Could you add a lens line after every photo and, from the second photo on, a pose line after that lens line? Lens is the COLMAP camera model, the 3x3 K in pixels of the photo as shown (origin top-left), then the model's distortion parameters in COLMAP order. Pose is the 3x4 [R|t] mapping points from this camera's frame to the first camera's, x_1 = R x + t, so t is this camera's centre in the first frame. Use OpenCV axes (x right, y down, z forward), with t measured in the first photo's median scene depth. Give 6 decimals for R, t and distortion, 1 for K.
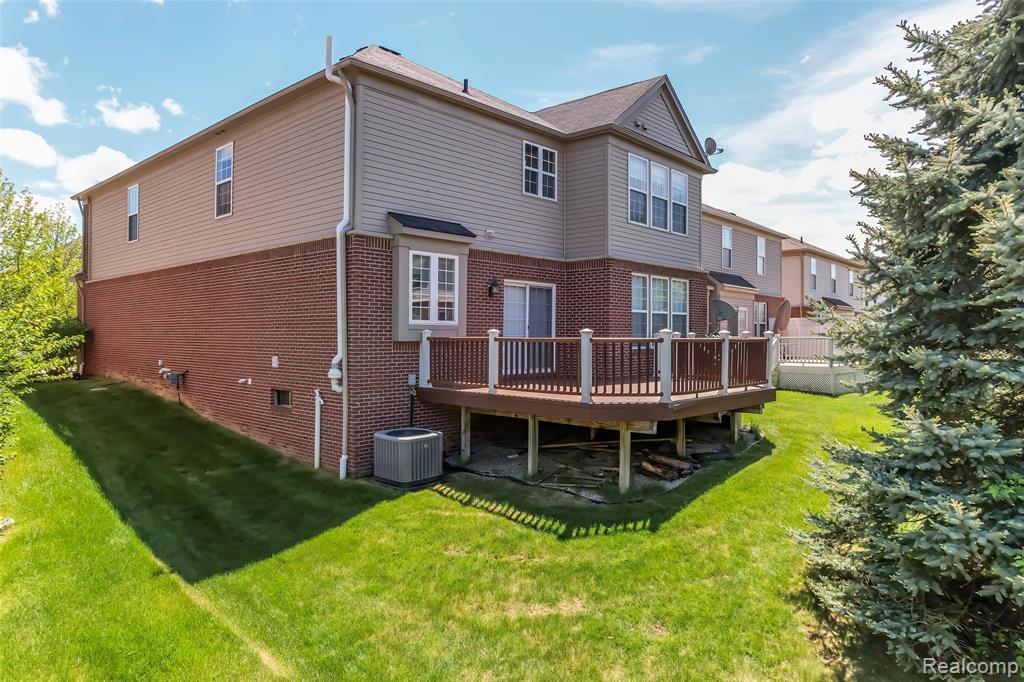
lens RADIAL K [[656.1, 0, 518.1], [0, 656.1, 336.4], [0, 0, 1]] dist [-0.045396, 0.009102]
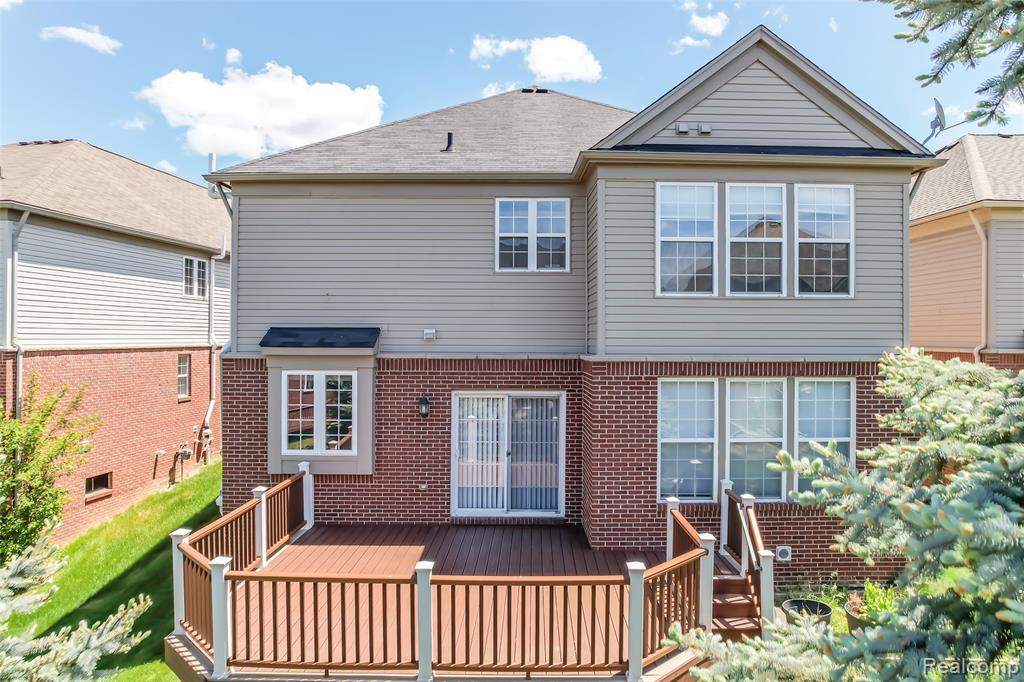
lens RADIAL K [[656.1, 0, 514.2], [0, 656.1, 344.8], [0, 0, 1]] dist [-0.045396, 0.009102]
pose [[0.686639, 0.003663, -0.726989, 0.539807], [-0.001573, 0.999992, 0.003553, -0.134783], [0.726996, -0.001295, 0.686640, 0.496515]]
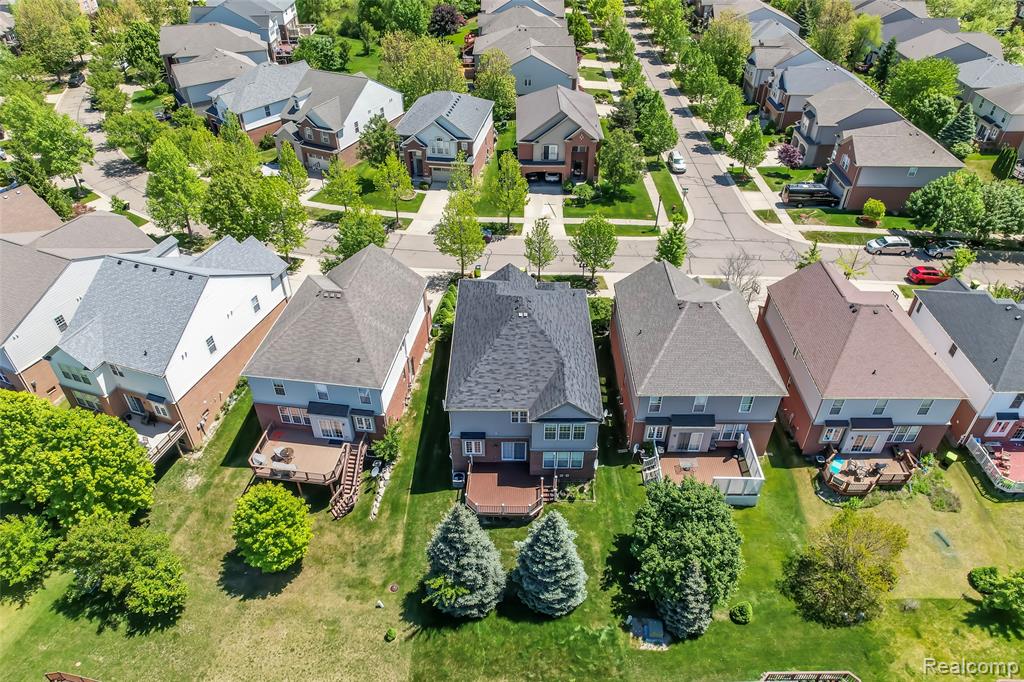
lens RADIAL K [[685.6, 0, 514.0], [0, 685.6, 347.8], [0, 0, 1]] dist [-0.056945, -0.002081]
pose [[0.669399, 0.461420, -0.582234, 1.778694], [0.002222, 0.782481, 0.622670, -2.559495], [0.742900, -0.418109, 0.522767, -0.597307]]
